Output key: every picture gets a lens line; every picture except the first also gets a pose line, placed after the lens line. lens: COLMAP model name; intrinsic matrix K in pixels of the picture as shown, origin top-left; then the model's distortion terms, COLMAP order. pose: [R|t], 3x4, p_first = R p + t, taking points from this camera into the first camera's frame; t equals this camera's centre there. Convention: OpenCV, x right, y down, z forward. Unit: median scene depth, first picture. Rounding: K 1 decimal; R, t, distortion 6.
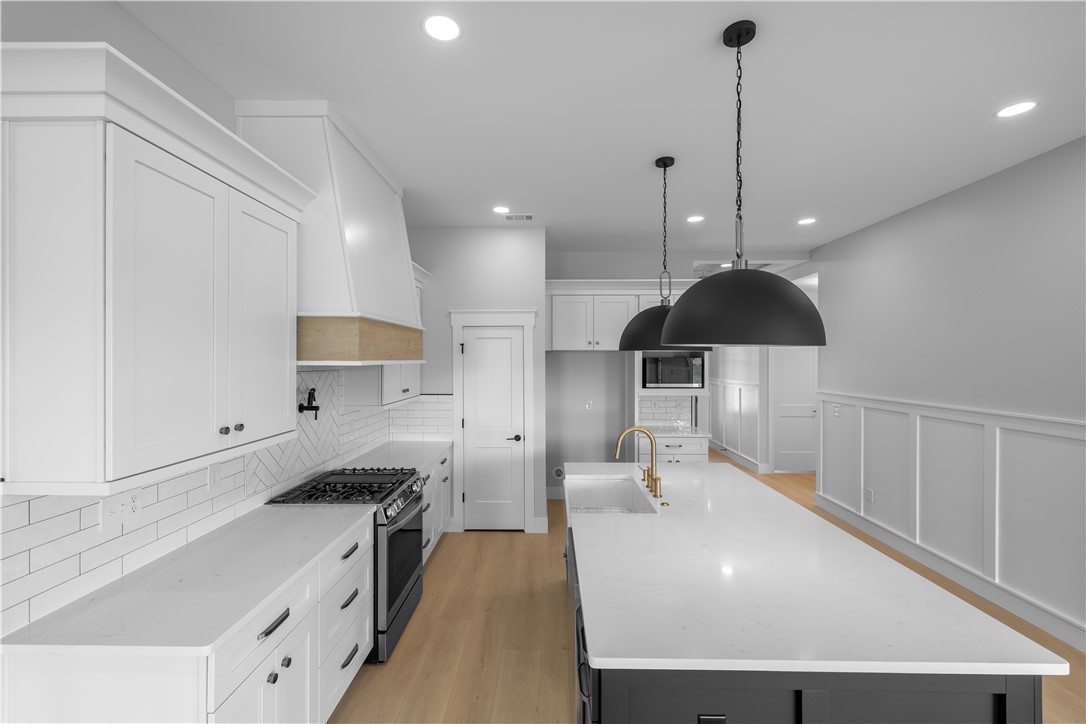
lens RADIAL K [[458.3, 0, 540.6], [0, 458.3, 359.7], [0, 0, 1]] dist [0.001699, 0.000333]
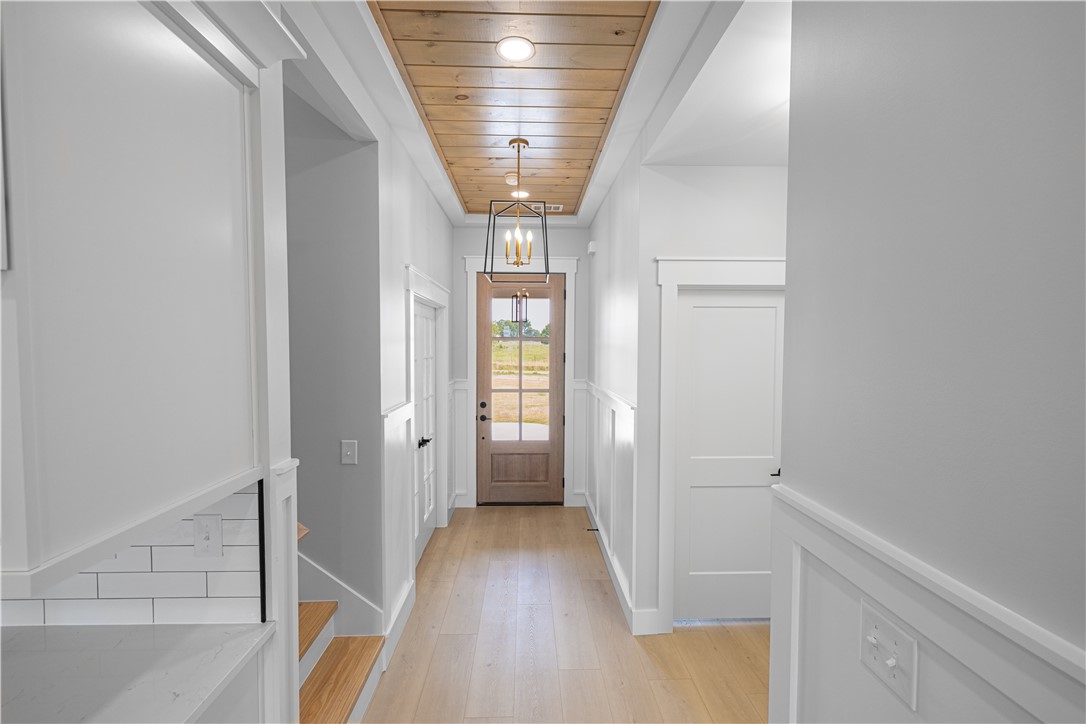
lens RADIAL K [[458.3, 0, 541.4], [0, 458.3, 360.6], [0, 0, 1]] dist [0.001699, 0.000333]
pose [[0.998486, 0.003720, 0.054888, 0.933785], [-0.005636, 0.999379, 0.034786, -0.002168], [-0.054724, -0.035042, 0.997886, 1.537207]]
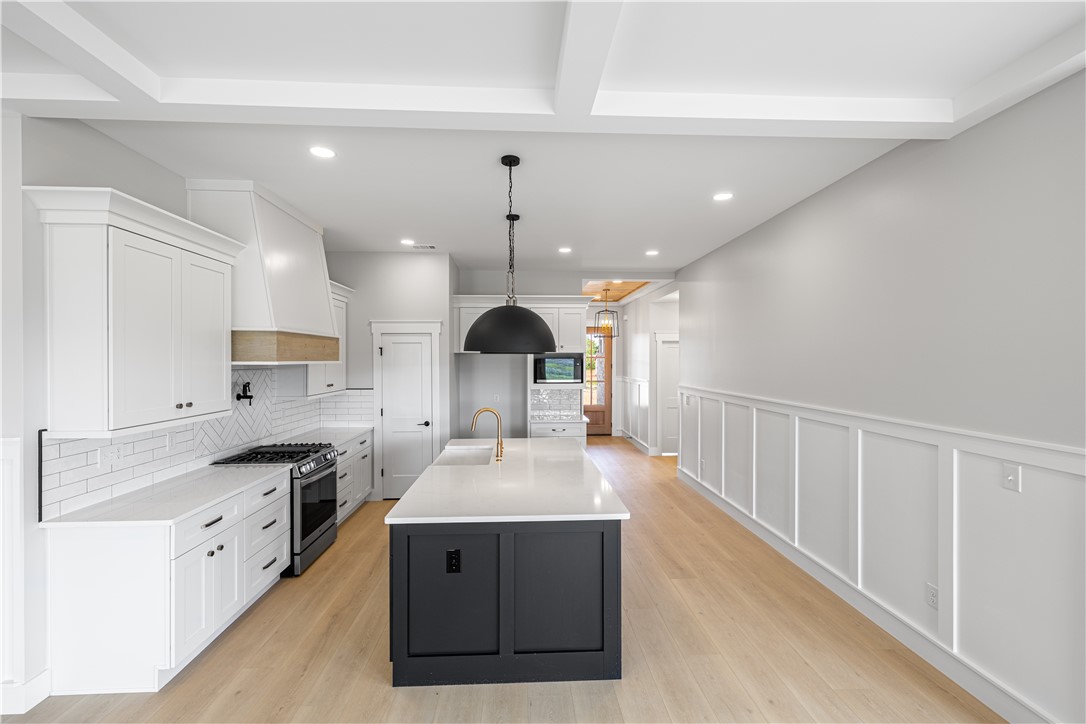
lens RADIAL K [[458.3, 0, 540.1], [0, 458.3, 361.2], [0, 0, 1]] dist [0.001699, 0.000333]
pose [[0.997703, -0.001809, 0.067723, 0.282081], [0.001675, 0.999997, 0.002035, 0.000050], [-0.067726, -0.001917, 0.997702, -0.420138]]
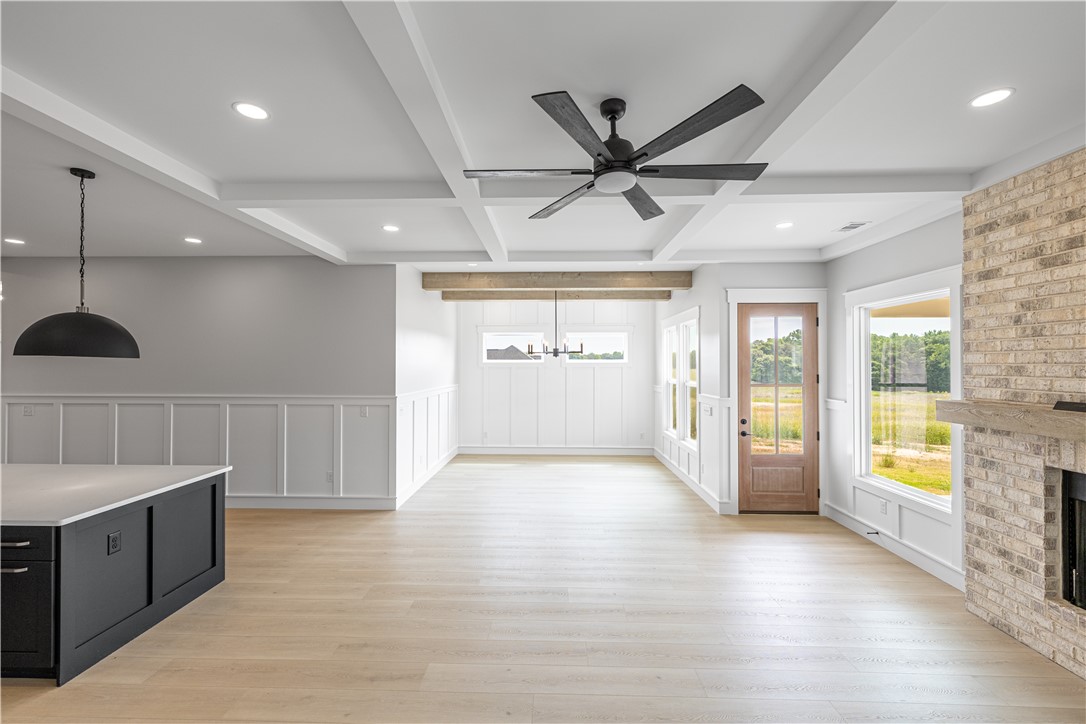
lens RADIAL K [[458.3, 0, 538.6], [0, 458.3, 360.7], [0, 0, 1]] dist [0.001699, 0.000333]
pose [[0.007101, 0.009614, 0.999929, -0.826438], [0.001267, 0.999953, -0.009623, 0.001009], [-0.999974, 0.001336, 0.007089, -0.461374]]
